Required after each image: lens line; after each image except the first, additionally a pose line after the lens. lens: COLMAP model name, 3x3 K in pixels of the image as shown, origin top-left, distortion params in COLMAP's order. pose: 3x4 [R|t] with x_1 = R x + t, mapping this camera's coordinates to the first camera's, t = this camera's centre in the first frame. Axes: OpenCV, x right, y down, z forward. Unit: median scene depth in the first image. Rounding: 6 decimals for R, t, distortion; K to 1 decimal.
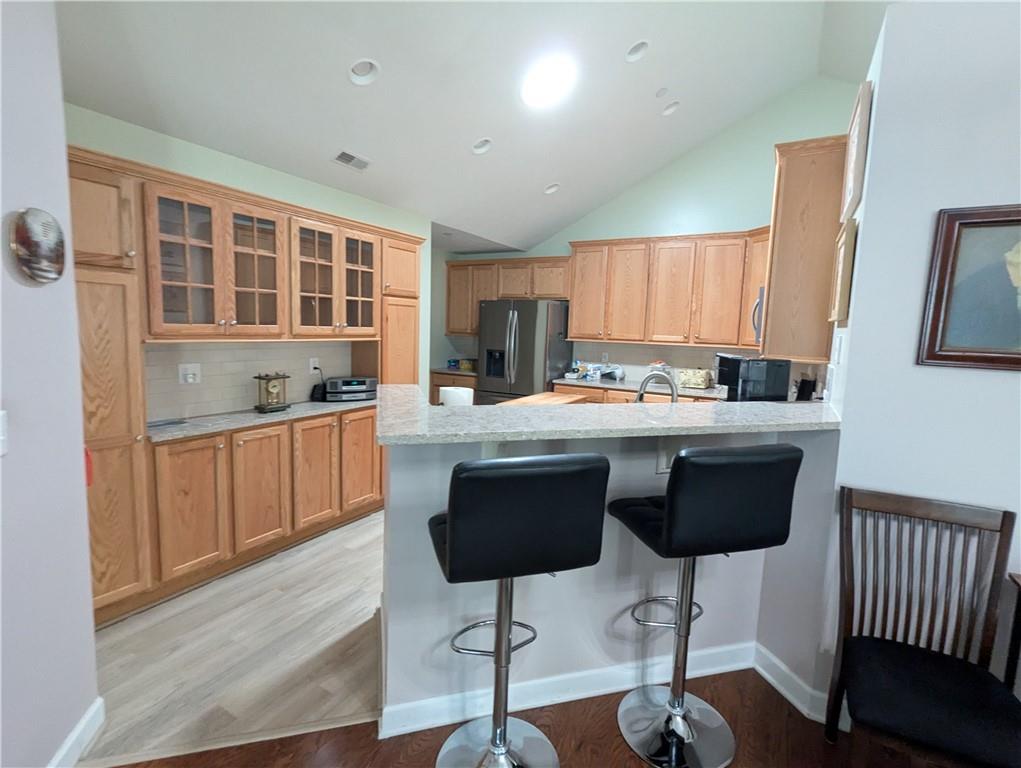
lens RADIAL K [[488.0, 0, 512.9], [0, 488.0, 377.4], [0, 0, 1]] dist [0.004151, 0.001650]
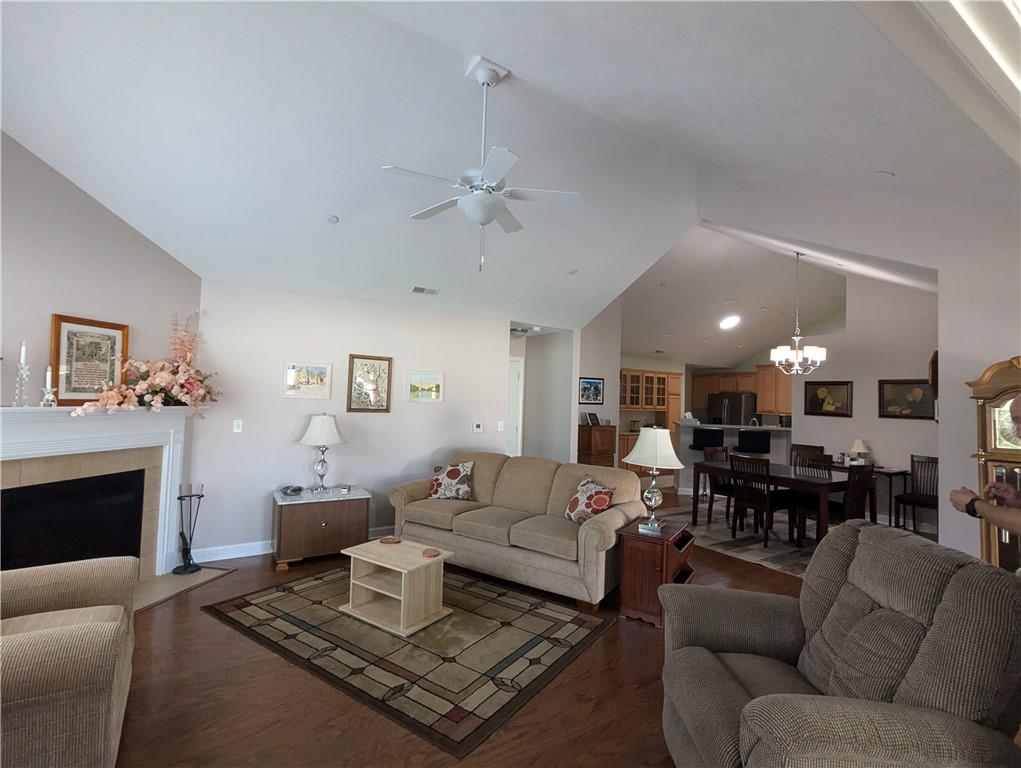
lens RADIAL K [[488.0, 0, 506.0], [0, 488.0, 380.5], [0, 0, 1]] dist [0.004151, 0.001650]
pose [[0.879267, -0.019175, -0.475943, 0.308183], [-0.055325, 0.988316, -0.142025, 0.244297], [0.473105, 0.151209, 0.867933, -2.304860]]
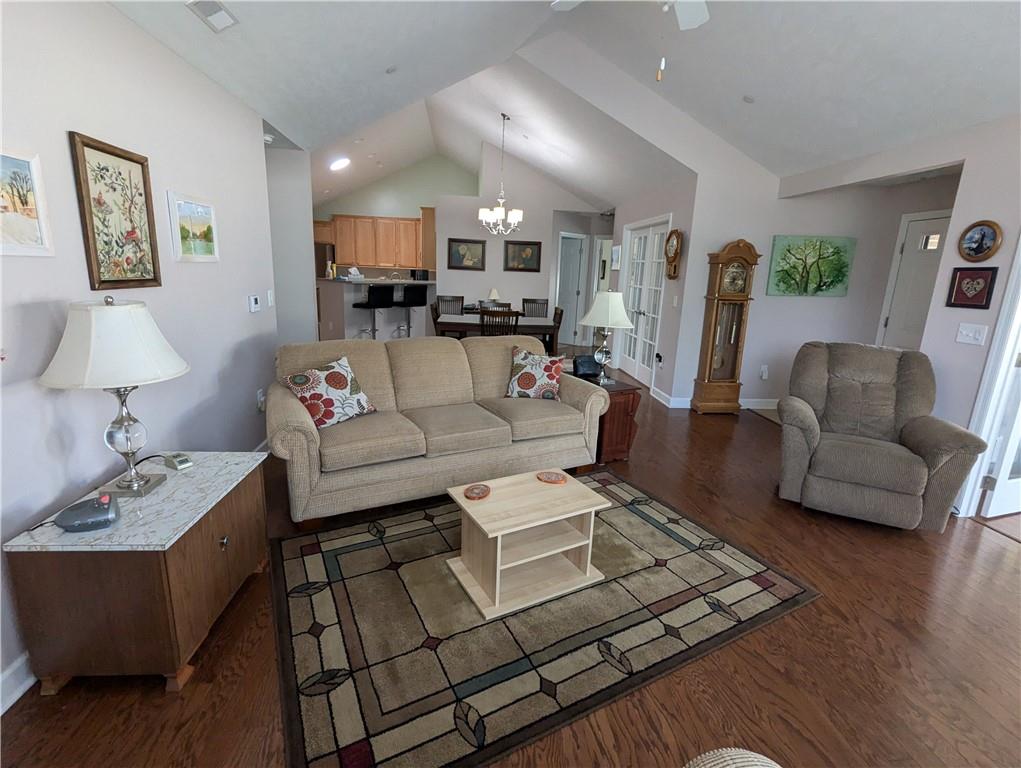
lens RADIAL K [[488.0, 0, 518.6], [0, 488.0, 379.7], [0, 0, 1]] dist [0.004151, 0.001650]
pose [[0.817145, -0.126716, 0.562332, -0.842161], [0.044923, 0.986571, 0.157035, 0.186787], [-0.574680, -0.103059, 0.811863, -1.993734]]
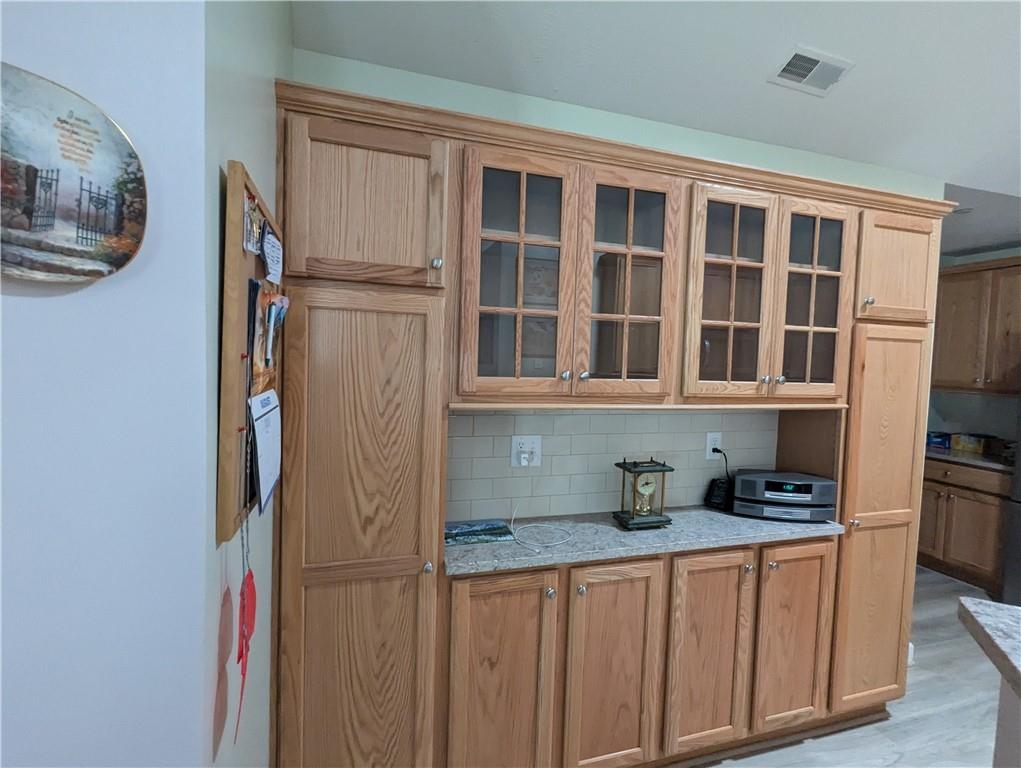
lens RADIAL K [[488.2, 0, 509.0], [0, 488.2, 377.5], [0, 0, 1]] dist [-0.002827, 0.000246]
pose [[0.730565, 0.021664, -0.682499, -0.220094], [-0.080733, 0.995227, -0.054829, -0.062538], [0.678053, 0.095157, 0.728827, 0.465714]]
